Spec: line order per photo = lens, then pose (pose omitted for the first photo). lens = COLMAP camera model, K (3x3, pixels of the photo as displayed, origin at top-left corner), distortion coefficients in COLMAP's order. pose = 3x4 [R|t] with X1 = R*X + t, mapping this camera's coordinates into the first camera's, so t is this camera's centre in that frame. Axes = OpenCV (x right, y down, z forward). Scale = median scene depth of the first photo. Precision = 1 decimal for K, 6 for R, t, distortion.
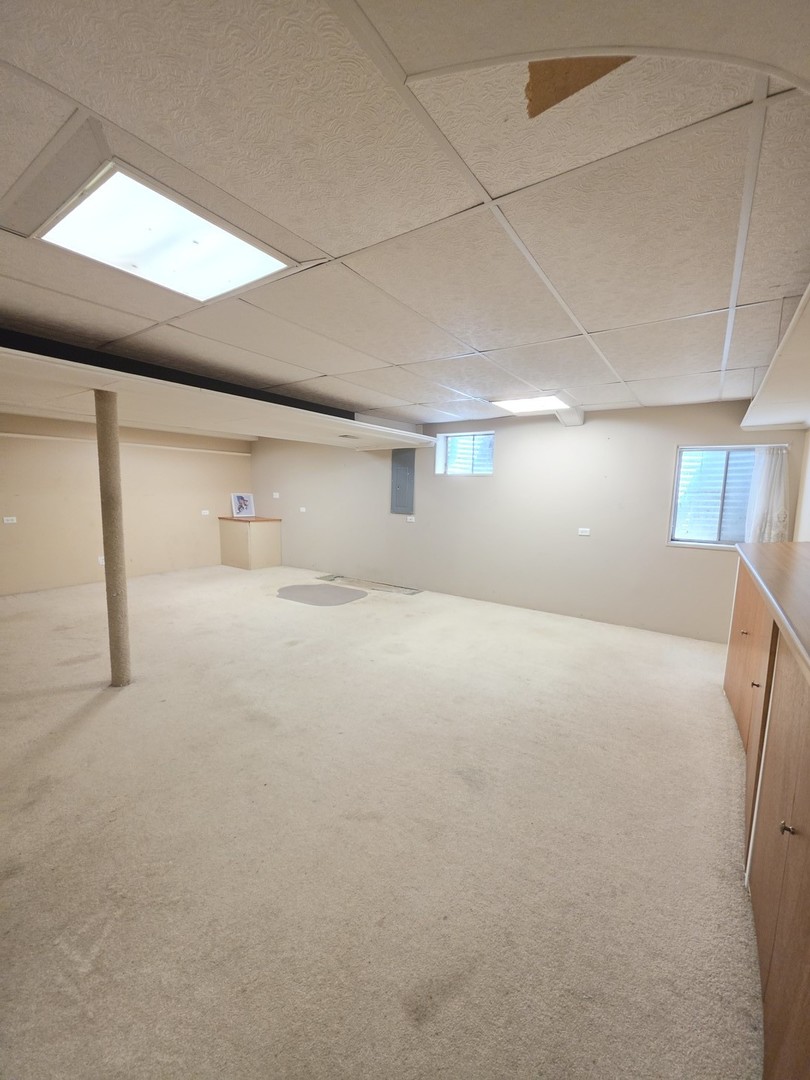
lens RADIAL K [[432.9, 0, 408.7], [0, 432.9, 540.5], [0, 0, 1]] dist [0.002345, 0.000096]
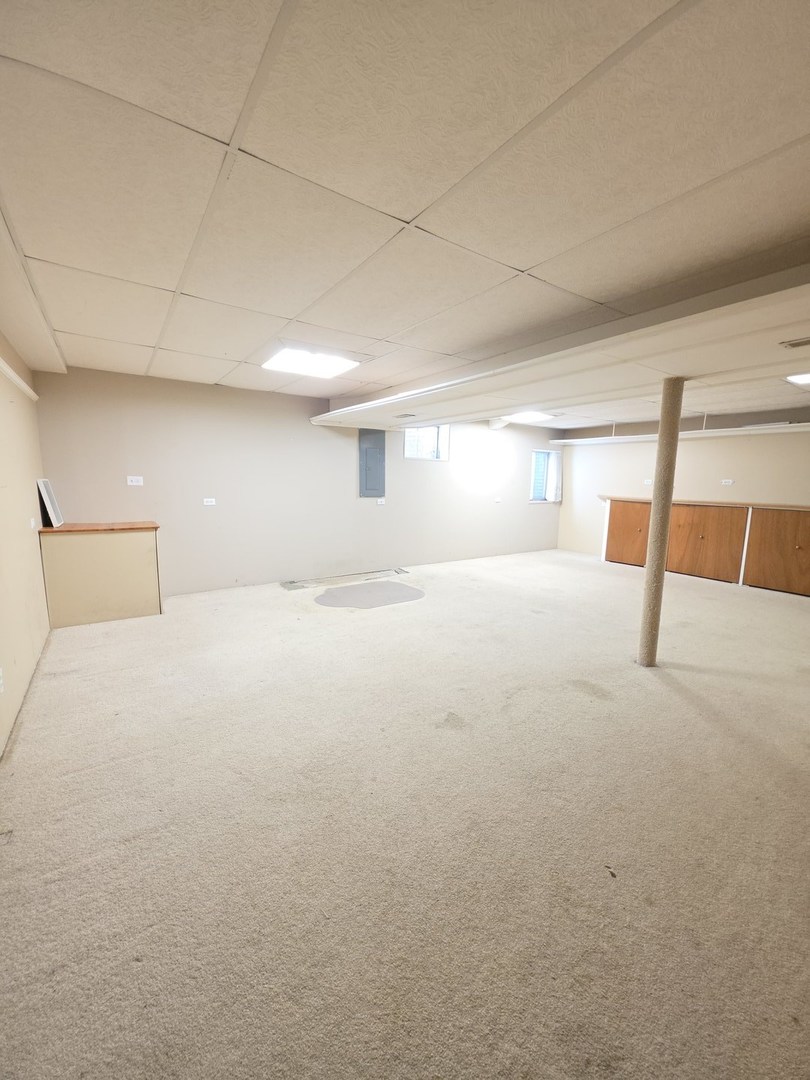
lens RADIAL K [[432.9, 0, 410.1], [0, 432.9, 542.7], [0, 0, 1]] dist [0.002345, 0.000096]
pose [[0.357154, -0.154587, 0.921164, -0.929452], [0.099479, 0.986895, 0.127048, -0.077507], [-0.928733, 0.046261, 0.367852, 0.588235]]
